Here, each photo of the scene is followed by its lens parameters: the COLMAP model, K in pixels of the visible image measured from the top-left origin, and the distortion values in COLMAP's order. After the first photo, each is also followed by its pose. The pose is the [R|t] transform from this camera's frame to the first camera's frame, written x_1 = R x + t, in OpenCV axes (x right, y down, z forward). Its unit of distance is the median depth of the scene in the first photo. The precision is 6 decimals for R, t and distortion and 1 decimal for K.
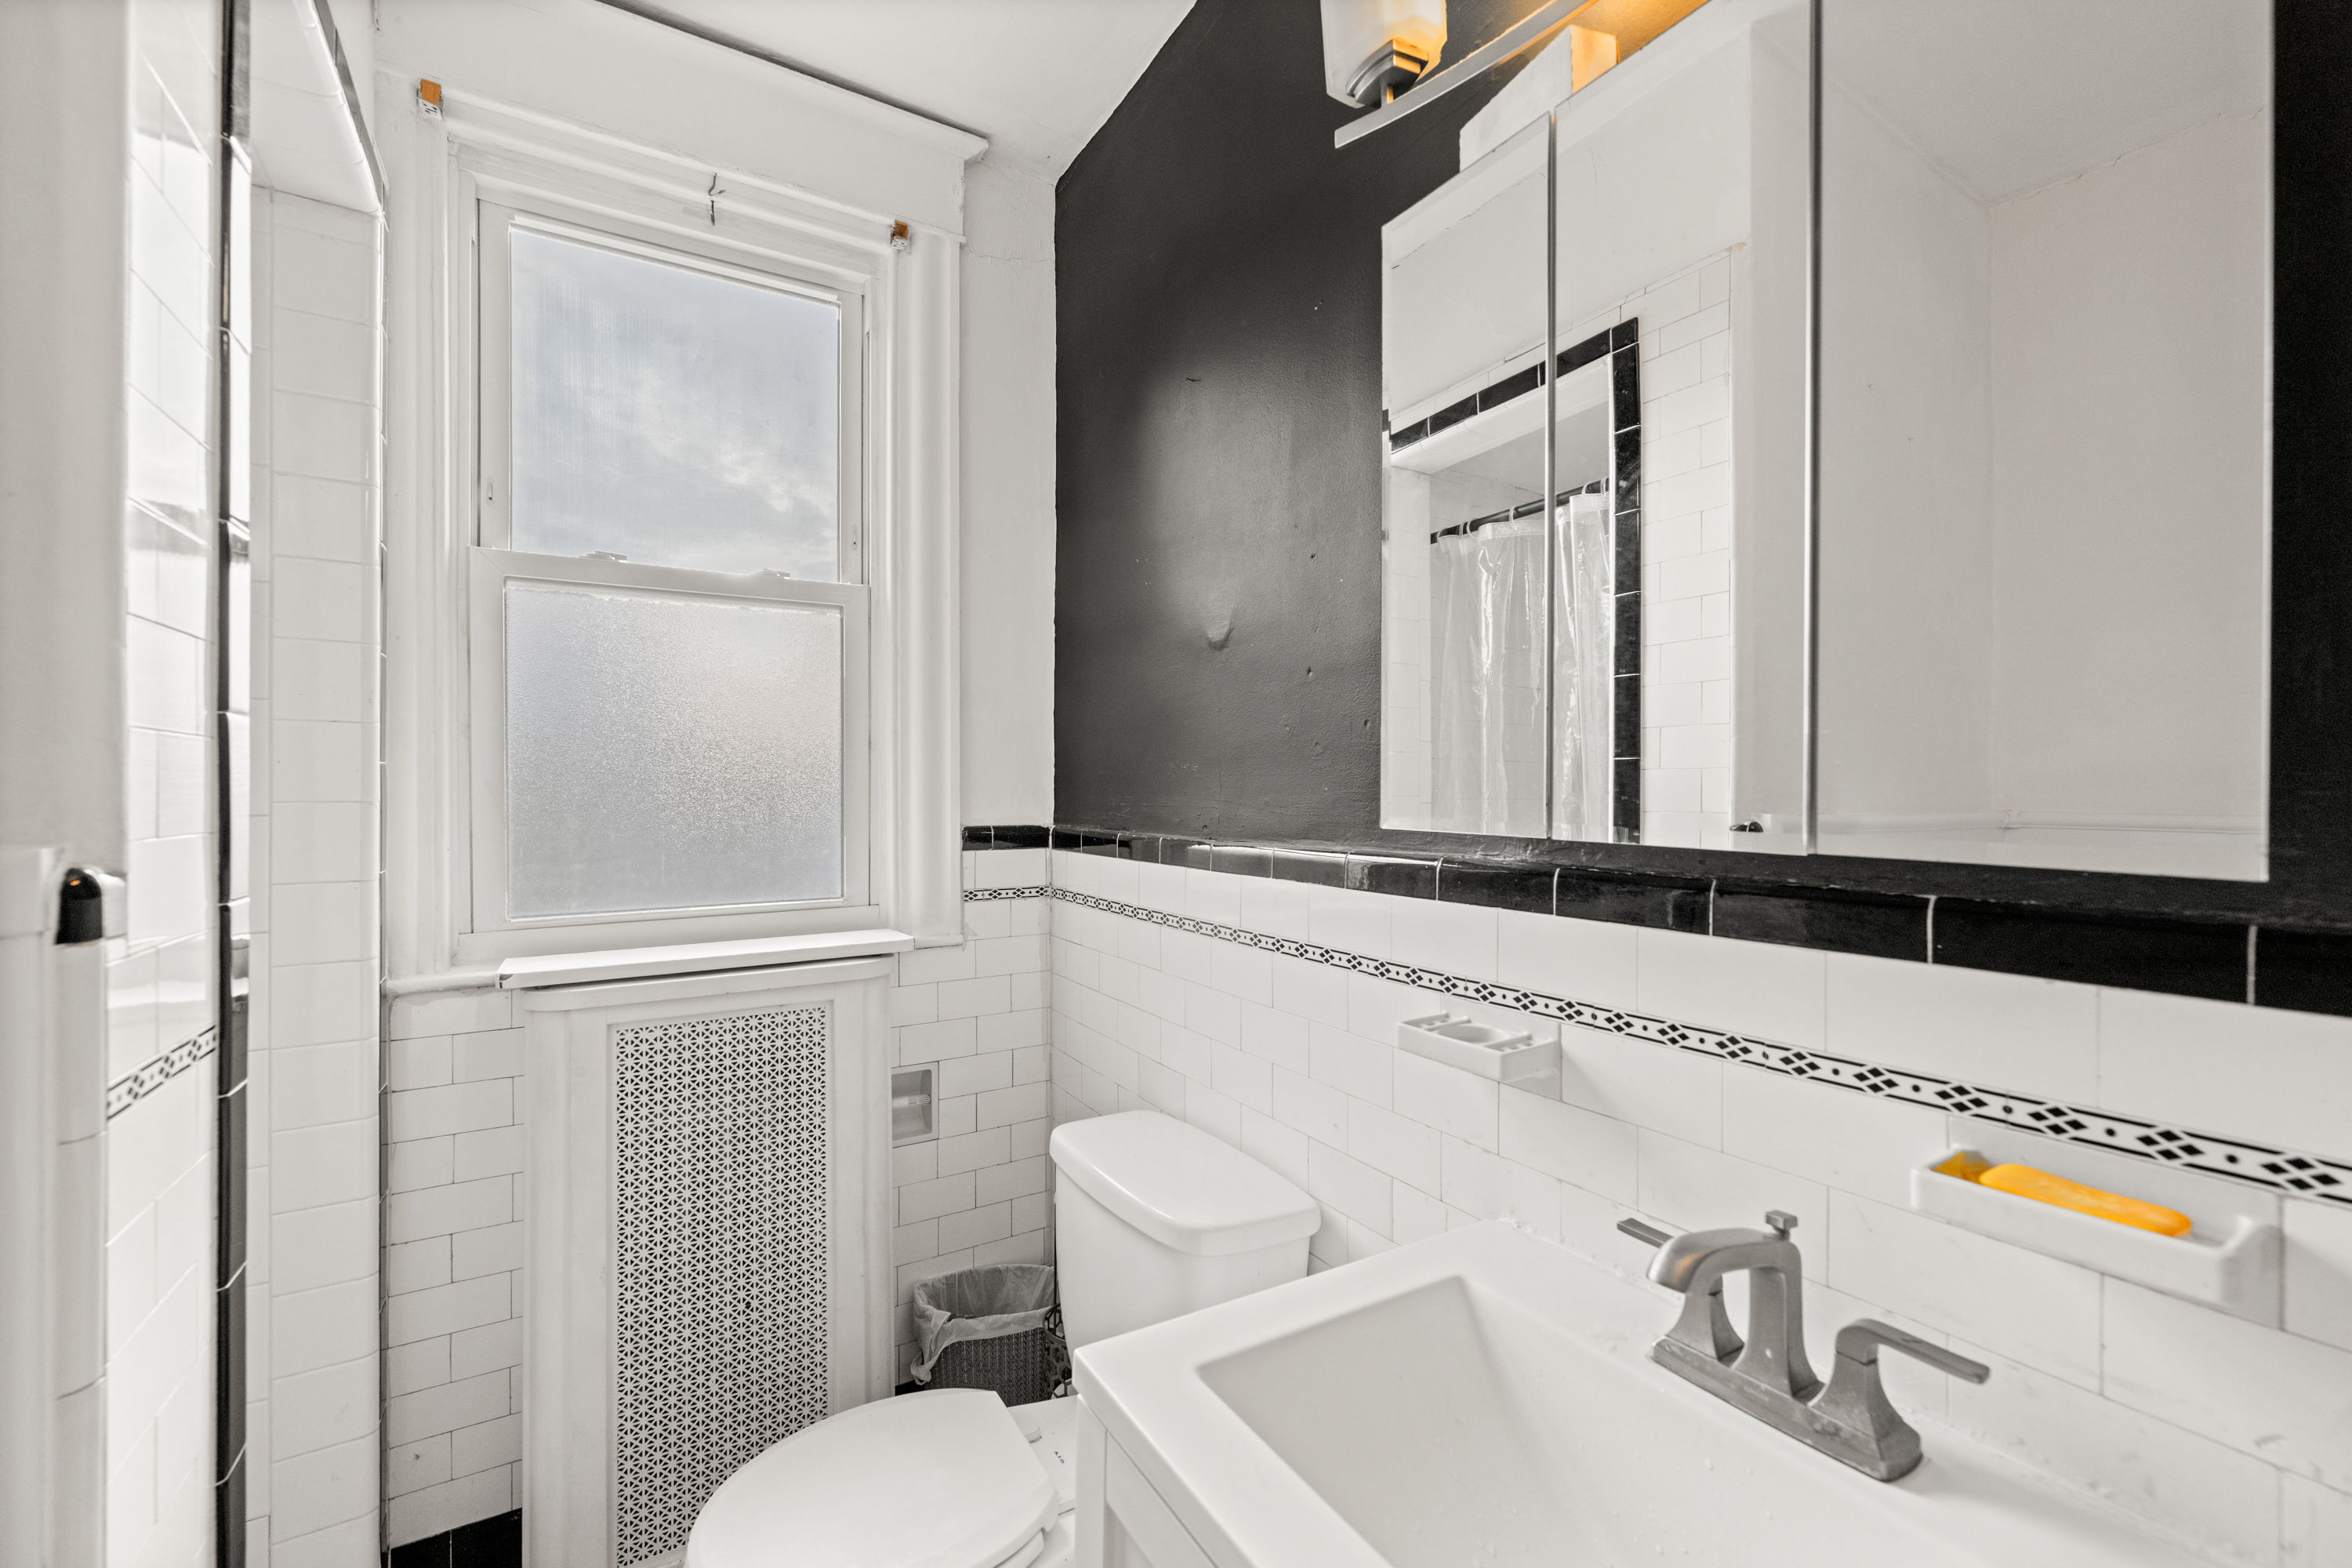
lens RADIAL K [[963.0, 0, 1176.0], [0, 963.0, 784.0], [0, 0, 1]] dist [-0.001799, -0.000347]
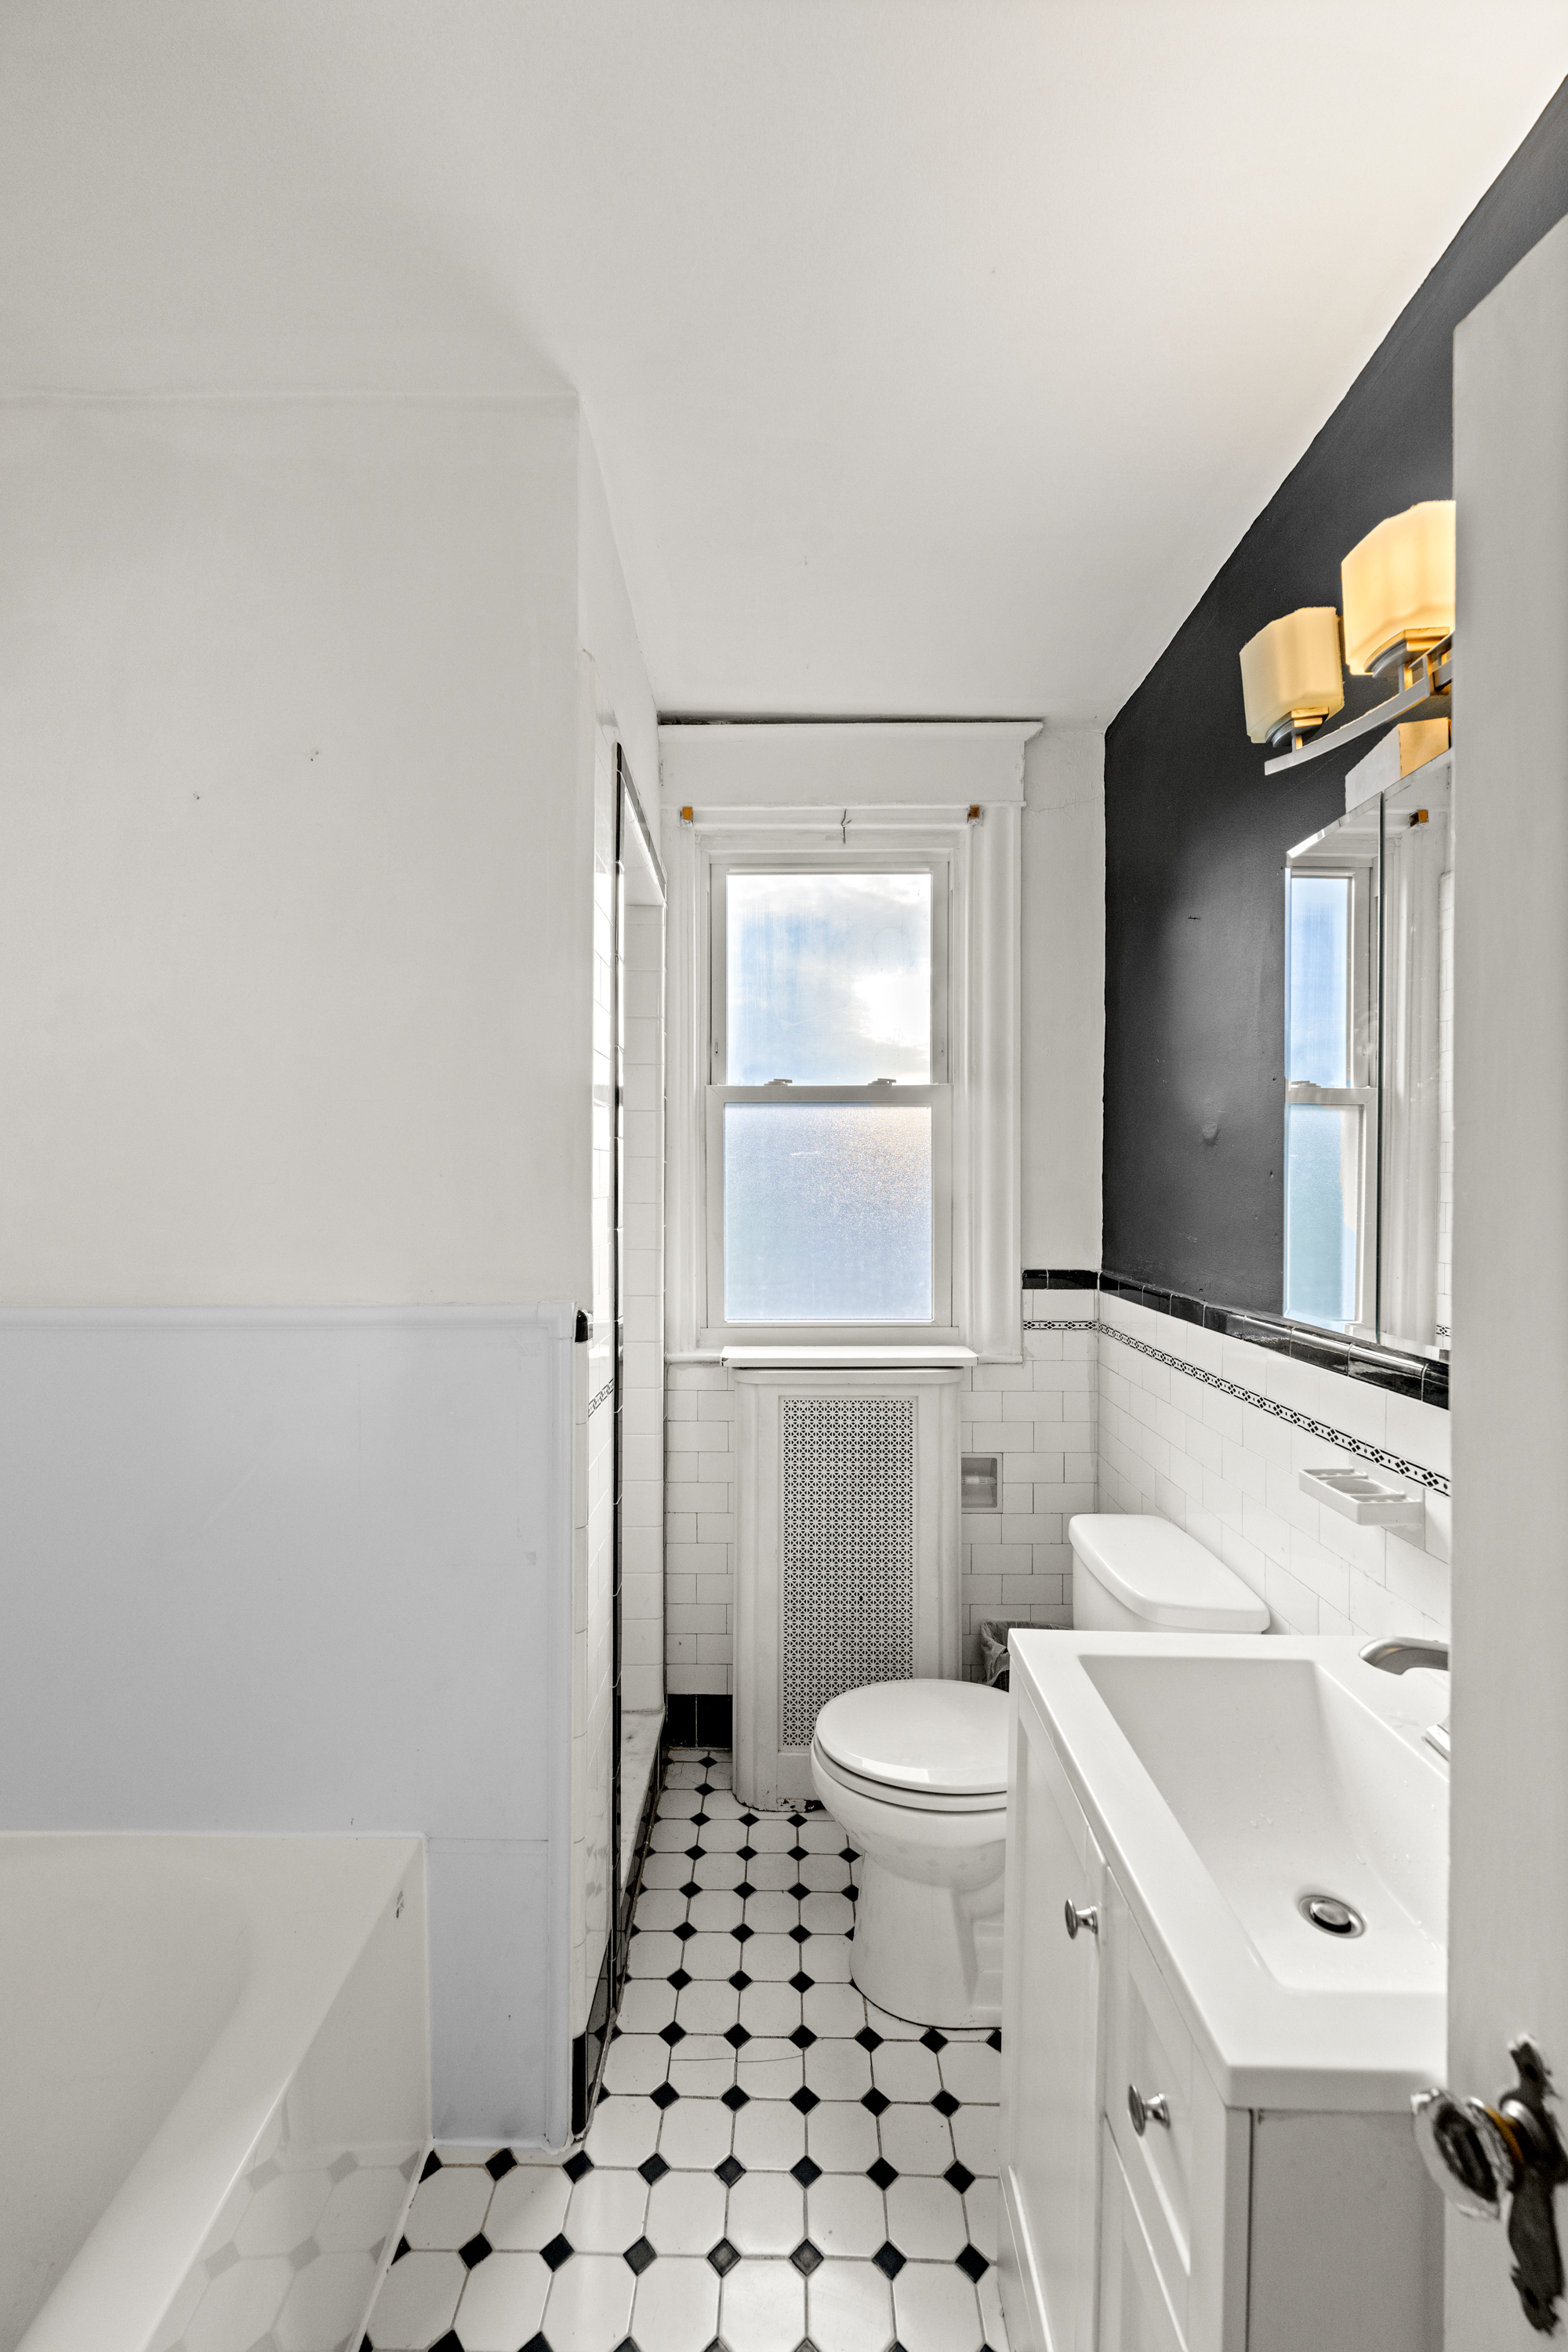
lens RADIAL K [[963.0, 0, 776.1], [0, 963.0, 1178.6], [0, 0, 1]] dist [-0.001799, -0.000347]
pose [[0.852124, -0.000041, -0.523340, 0.190329], [-0.001015, 0.999998, -0.001731, -0.085089], [0.523339, 0.002006, 0.852122, -0.285628]]
